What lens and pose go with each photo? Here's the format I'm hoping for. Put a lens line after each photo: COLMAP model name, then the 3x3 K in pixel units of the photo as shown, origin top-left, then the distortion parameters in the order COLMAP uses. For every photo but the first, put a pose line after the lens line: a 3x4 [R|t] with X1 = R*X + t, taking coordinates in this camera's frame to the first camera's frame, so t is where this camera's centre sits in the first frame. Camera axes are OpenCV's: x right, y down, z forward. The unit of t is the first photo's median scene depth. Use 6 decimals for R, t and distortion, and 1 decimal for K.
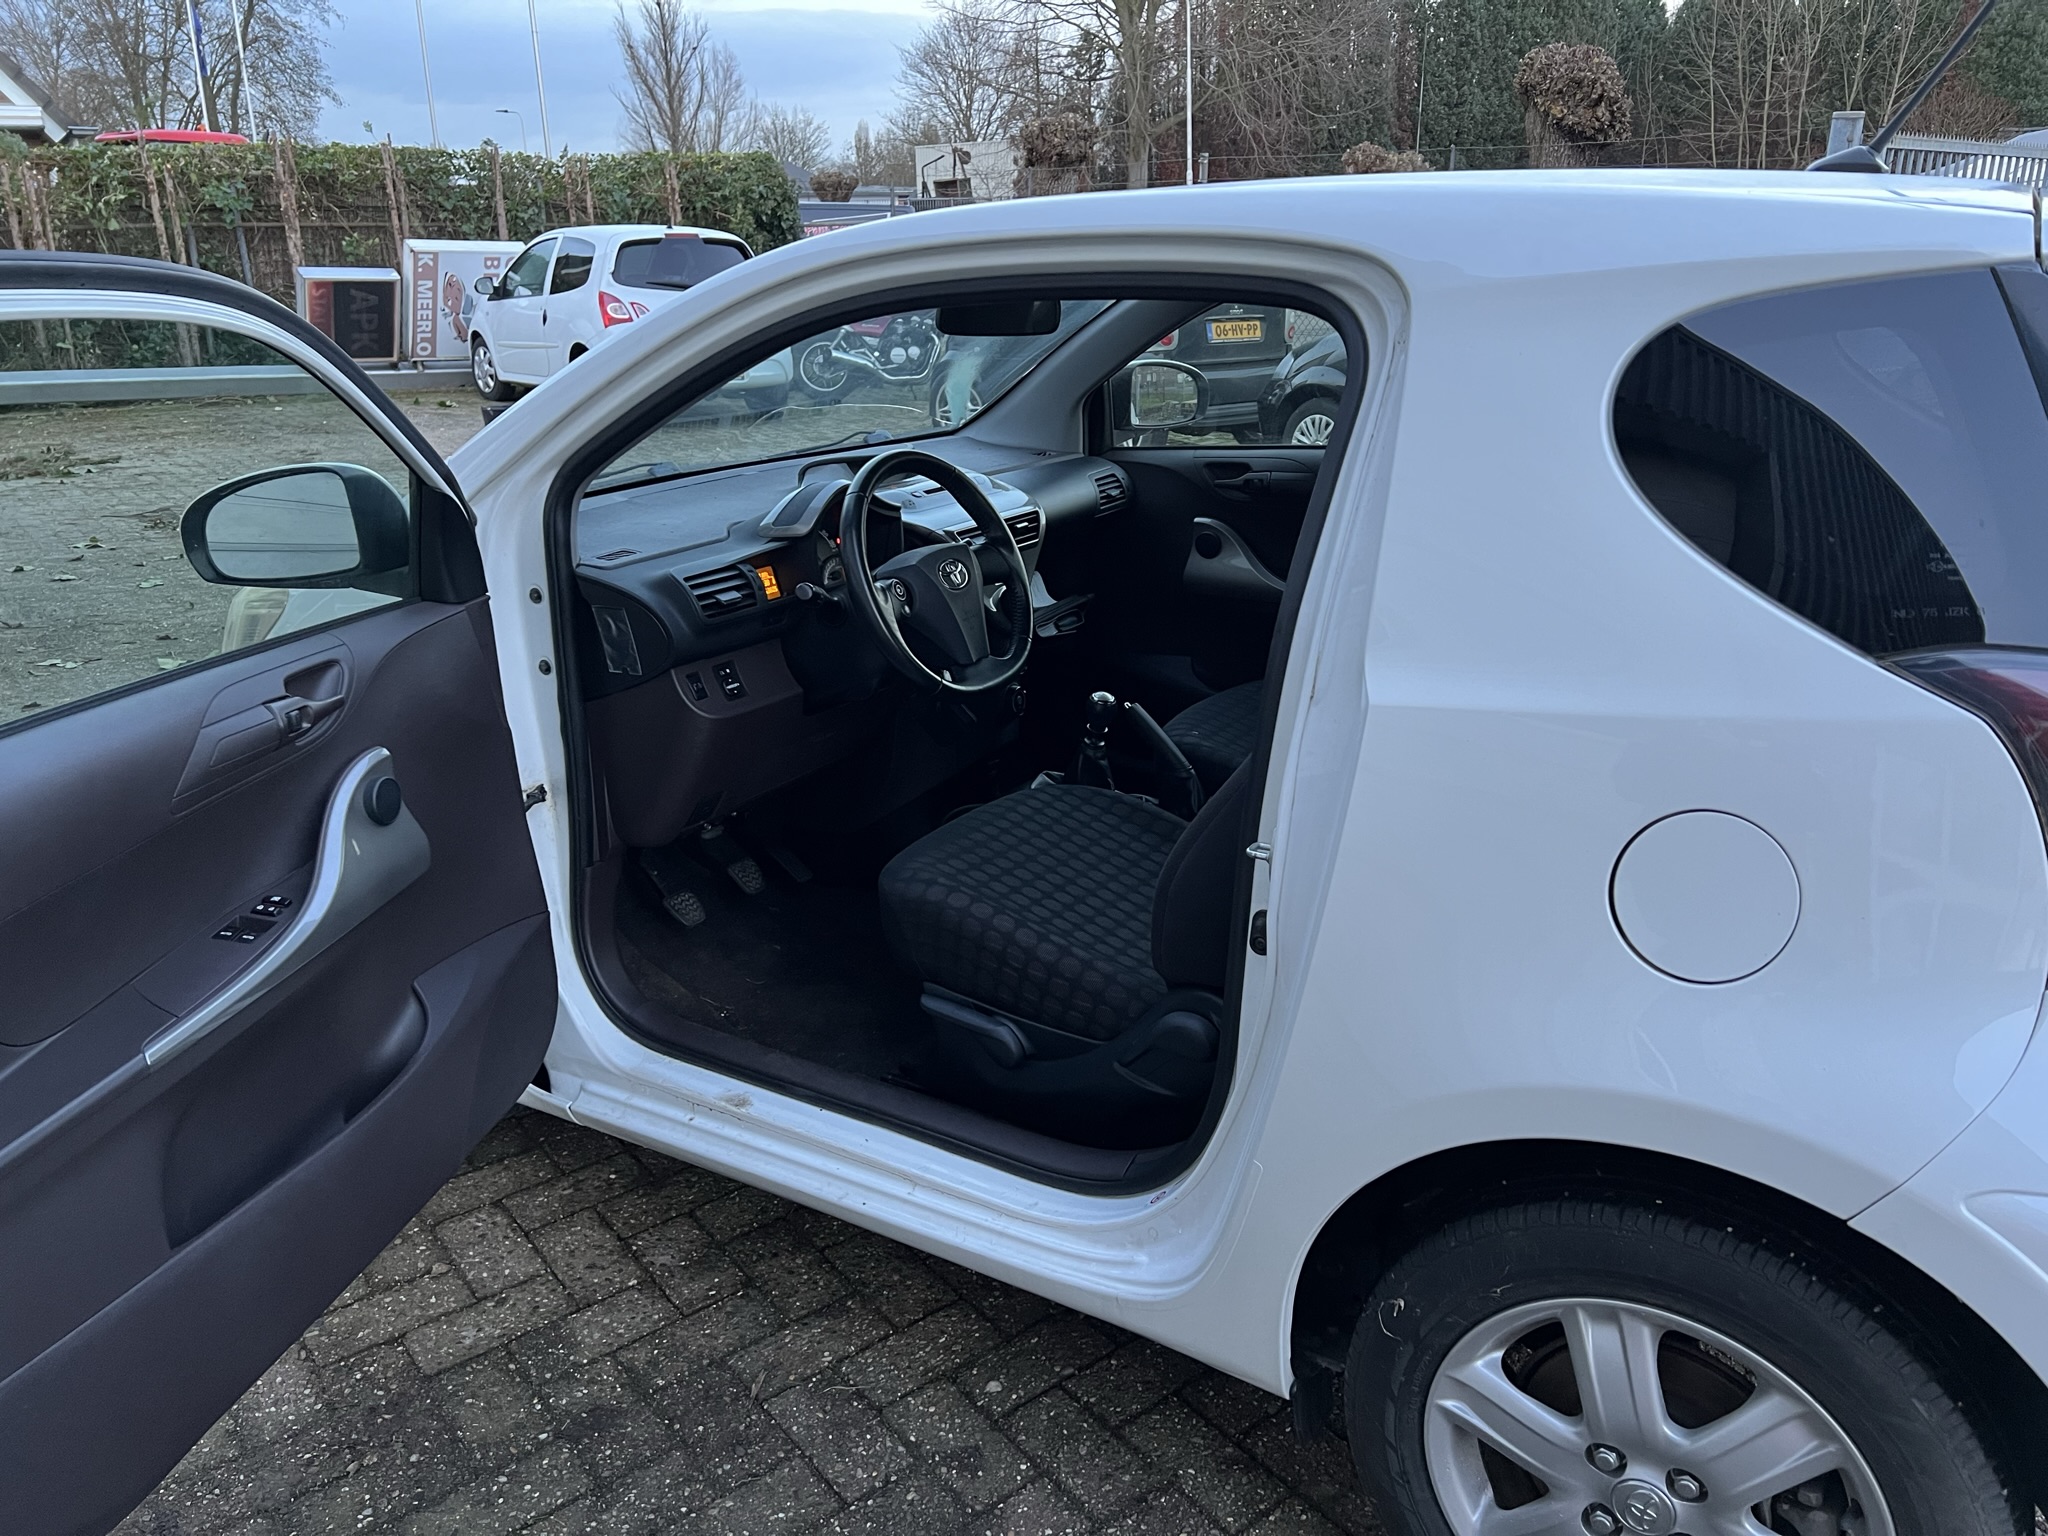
lens RADIAL K [[1569.3, 0, 1032.3], [0, 1569.3, 776.4], [0, 0, 1]] dist [0.049988, -0.054447]
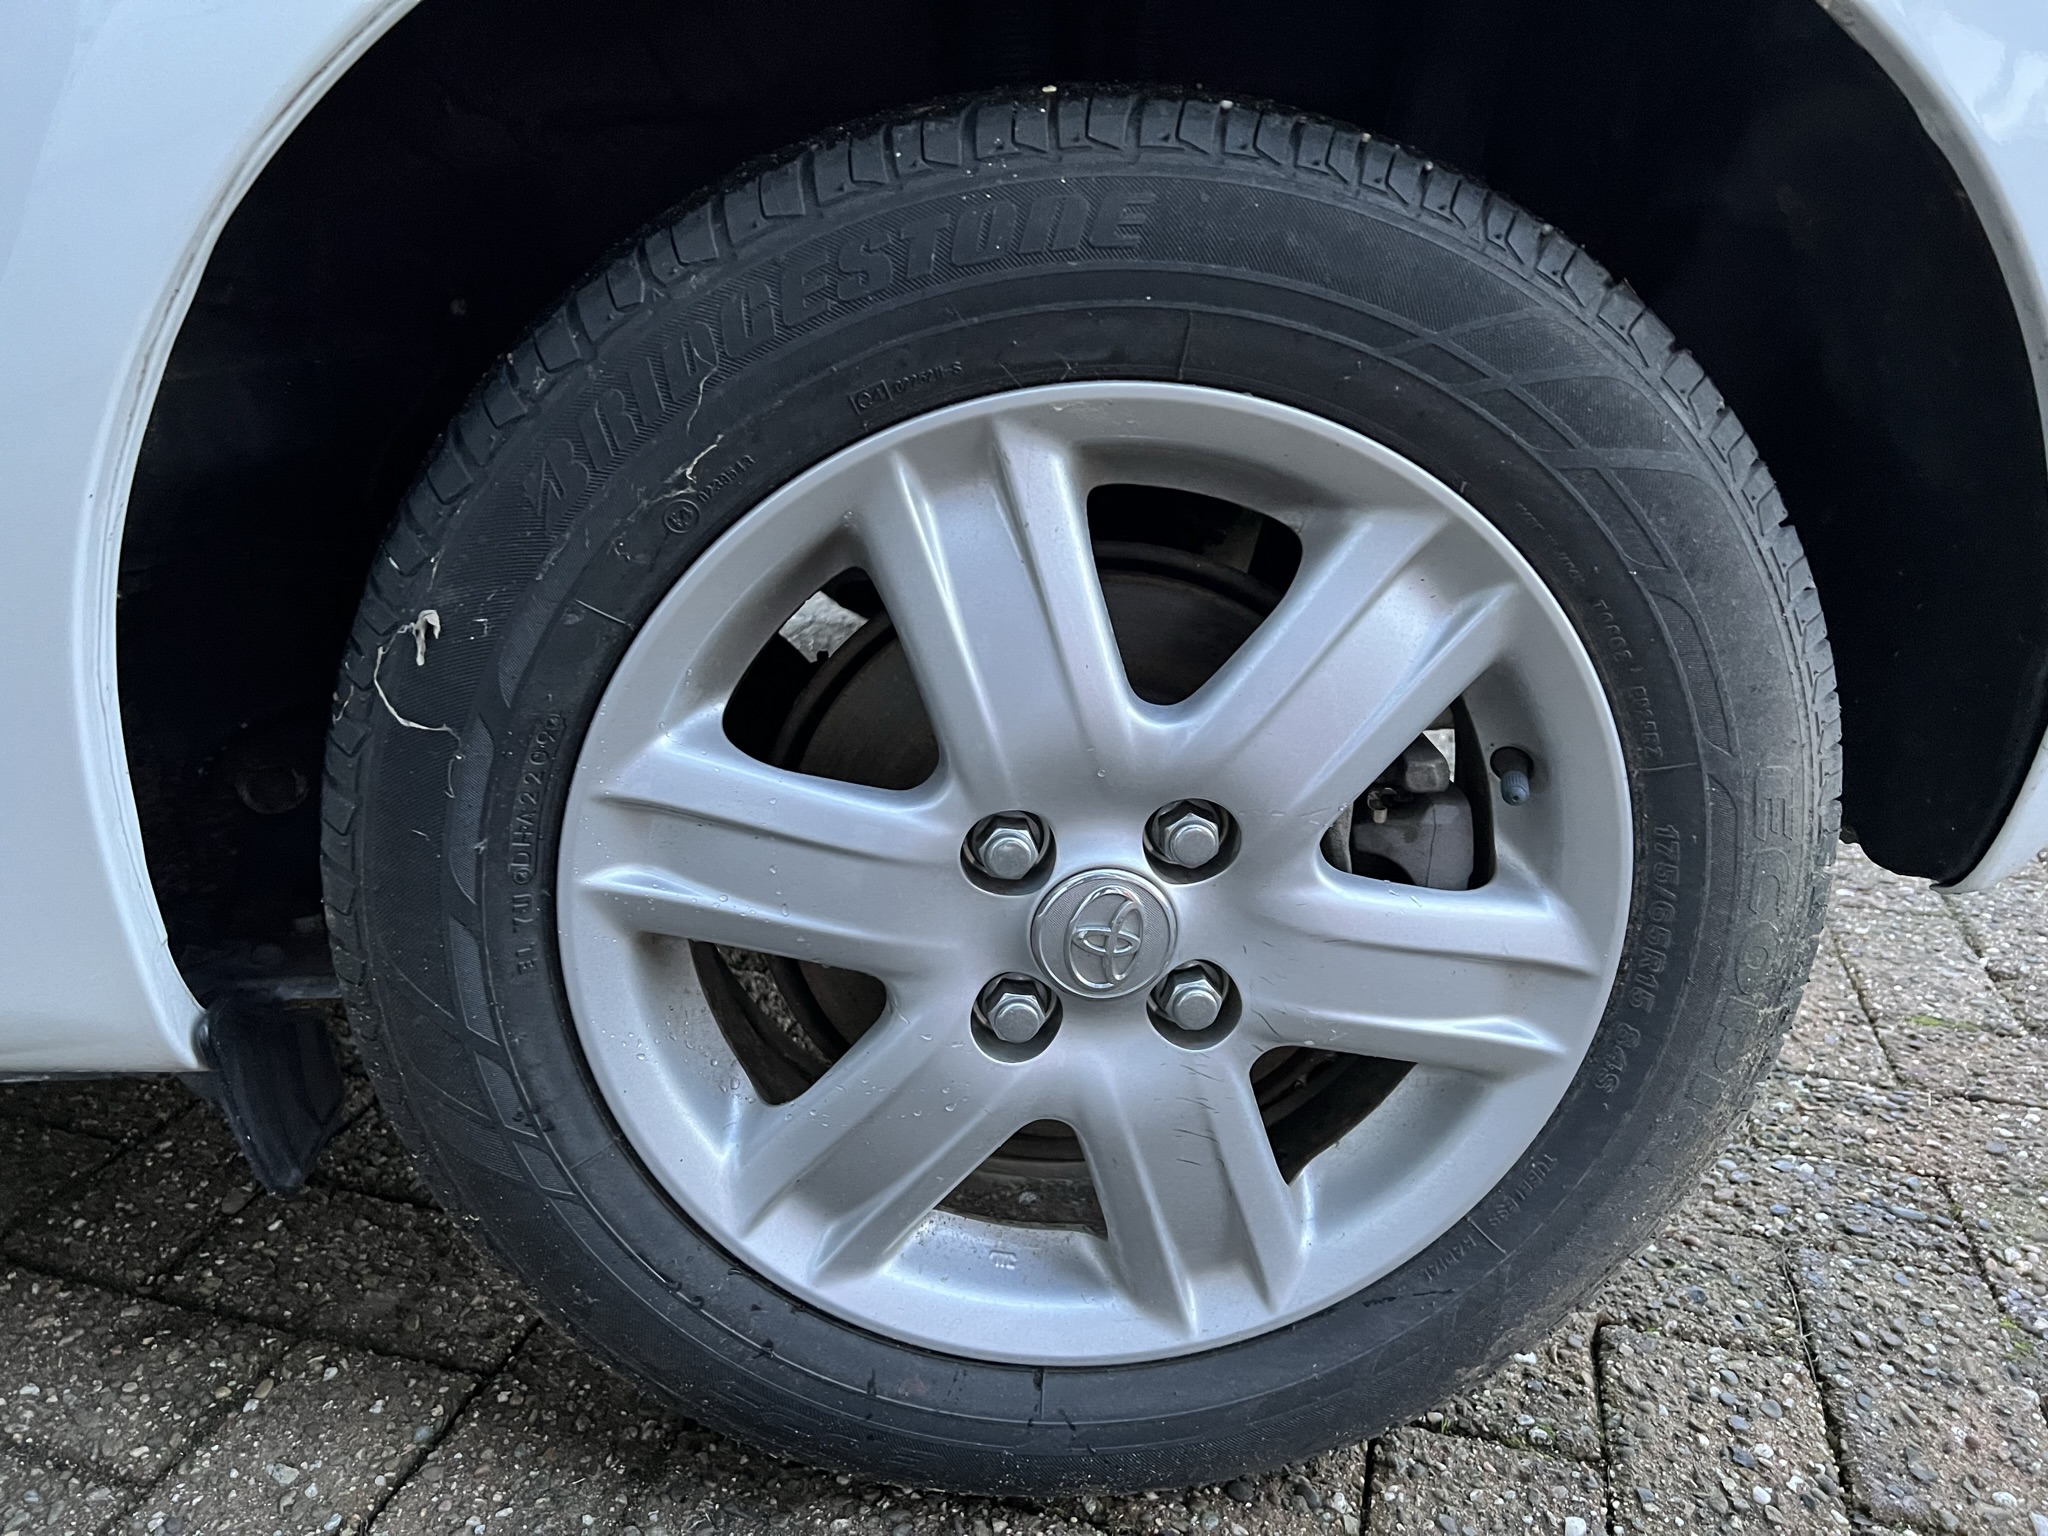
lens RADIAL K [[1569.3, 0, 1026.7], [0, 1569.3, 772.0], [0, 0, 1]] dist [0.049988, -0.054447]
pose [[0.808396, -0.193514, 0.555920, 0.139741], [0.173510, 0.980793, 0.089099, 0.363414], [-0.562485, 0.024430, 0.826446, 0.641562]]
